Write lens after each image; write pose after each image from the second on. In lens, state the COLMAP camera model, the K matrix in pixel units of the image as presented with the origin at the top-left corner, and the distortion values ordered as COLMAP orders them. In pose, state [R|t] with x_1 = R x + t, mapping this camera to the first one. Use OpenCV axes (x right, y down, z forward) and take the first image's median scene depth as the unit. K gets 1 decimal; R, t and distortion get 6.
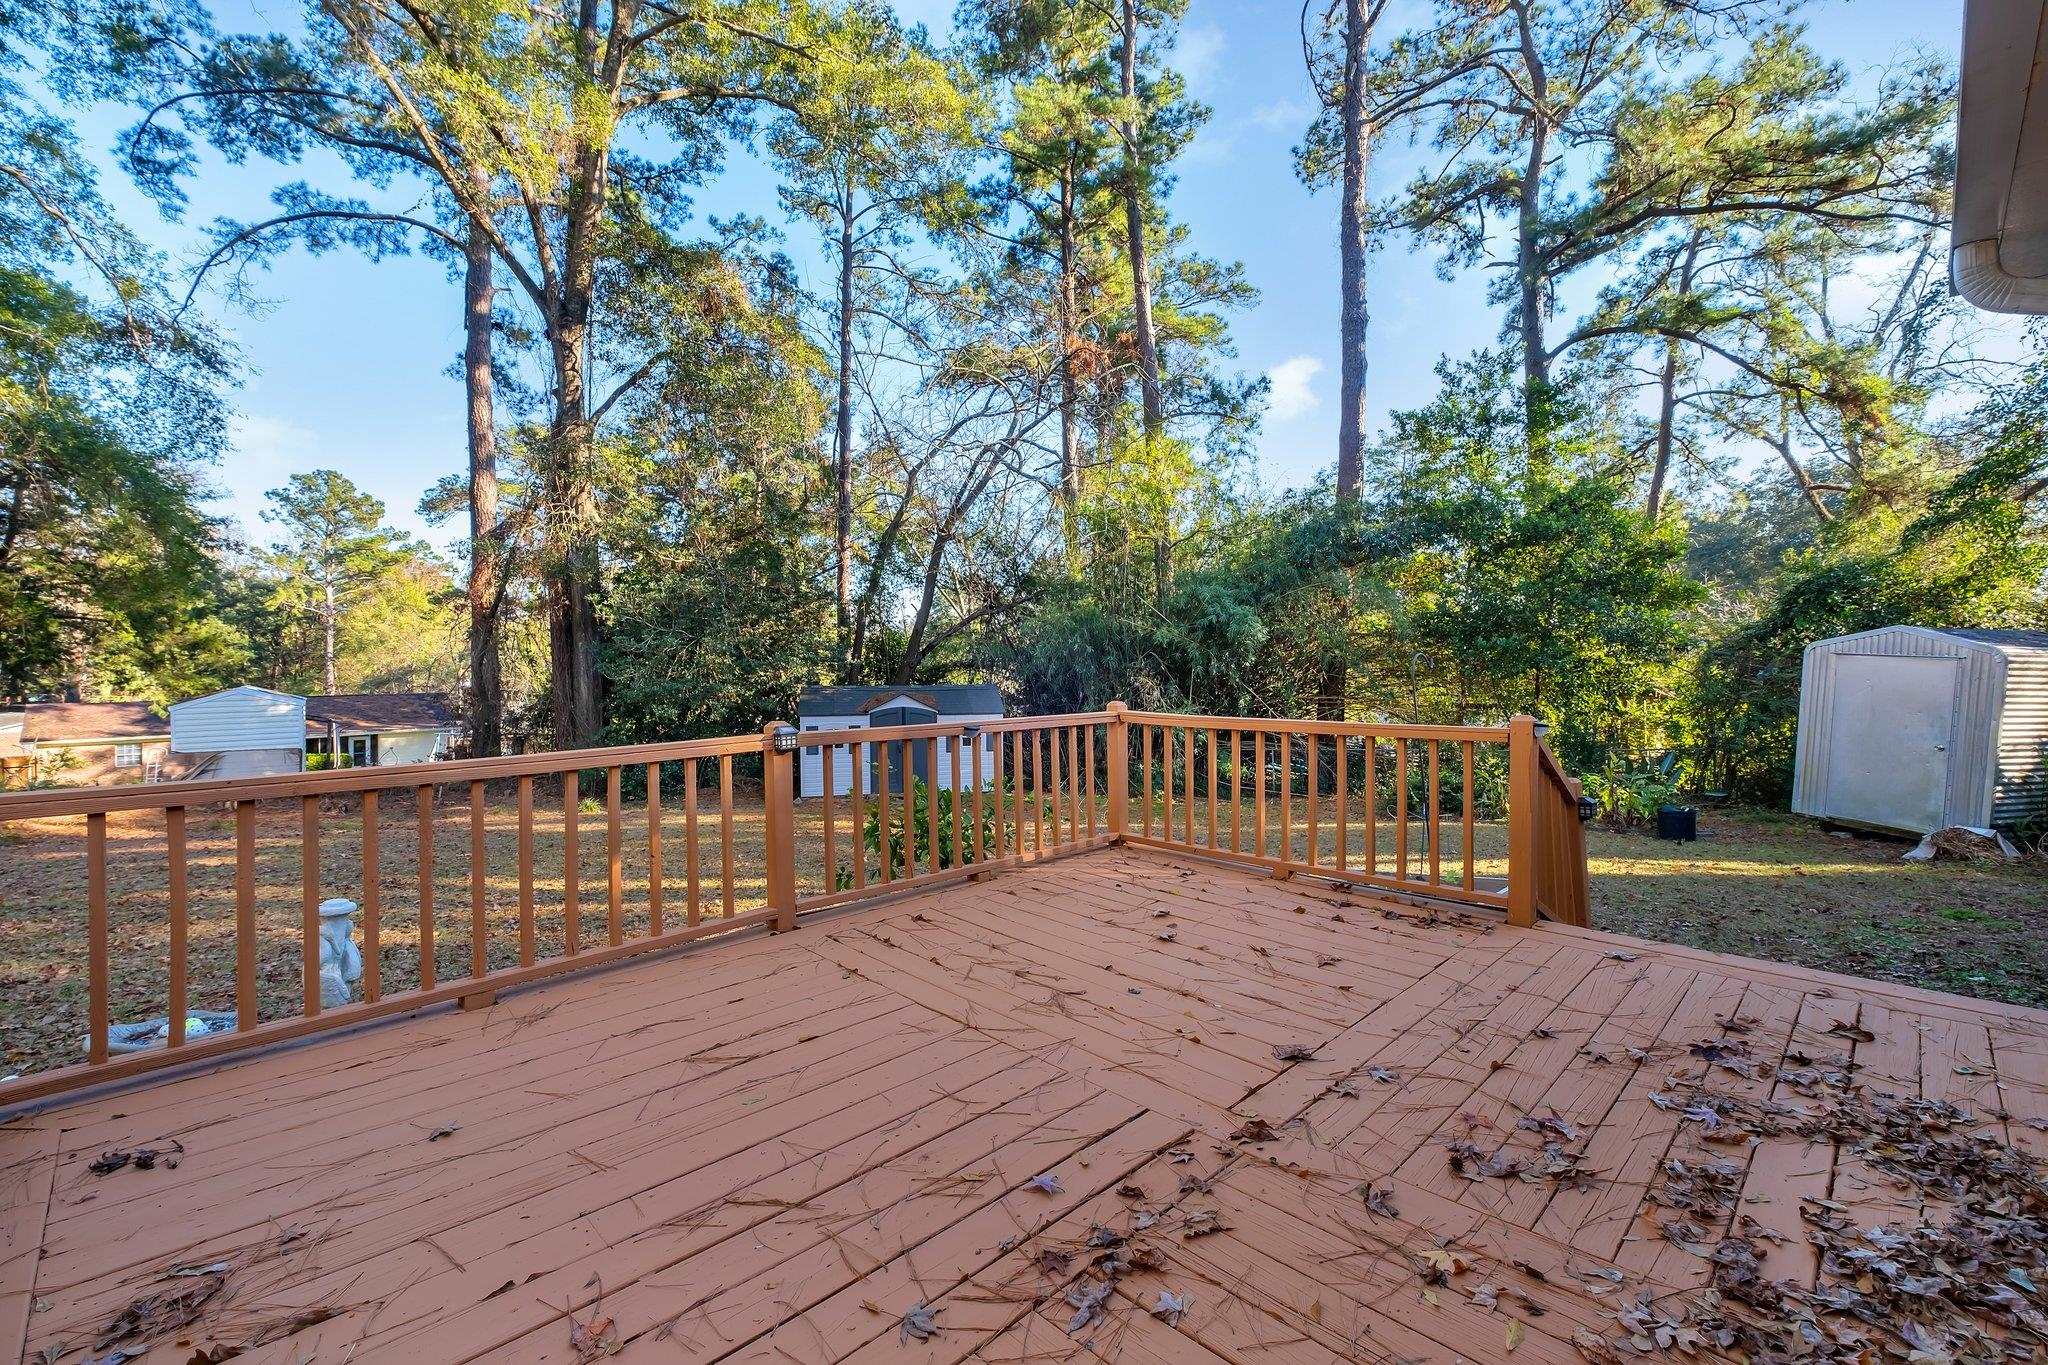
lens RADIAL K [[893.5, 0, 1024.3], [0, 893.5, 670.3], [0, 0, 1]] dist [-0.004118, 0.002183]
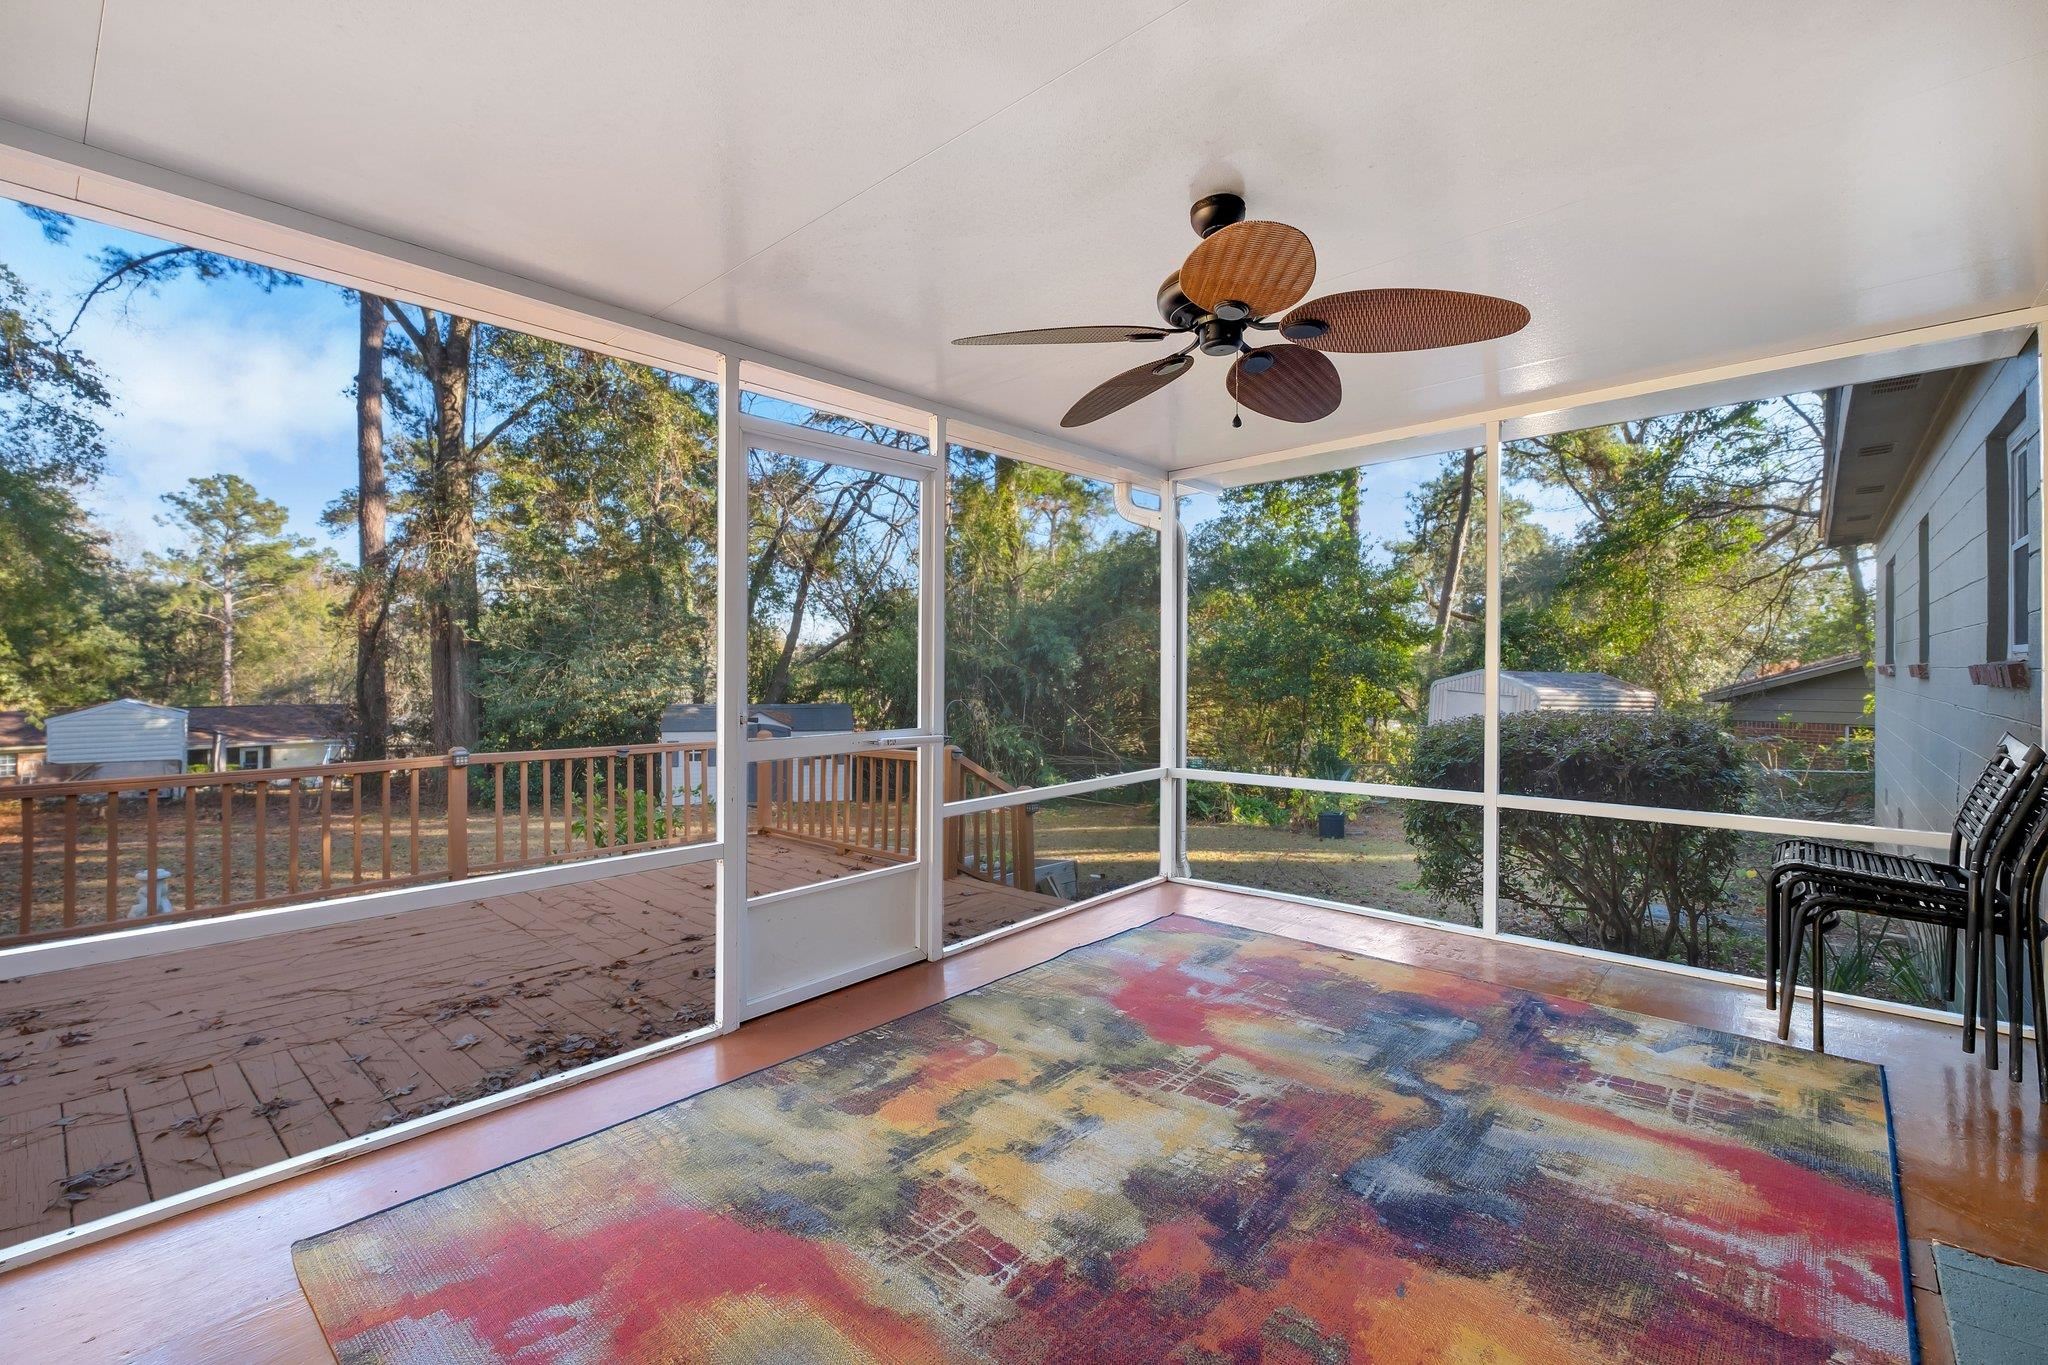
lens RADIAL K [[893.5, 0, 1028.9], [0, 893.5, 673.8], [0, 0, 1]] dist [-0.004118, 0.002183]
pose [[0.997778, 0.009151, 0.065997, 0.097270], [-0.008517, 0.999915, -0.009876, -0.009975], [-0.066081, 0.009292, 0.997771, -0.095402]]
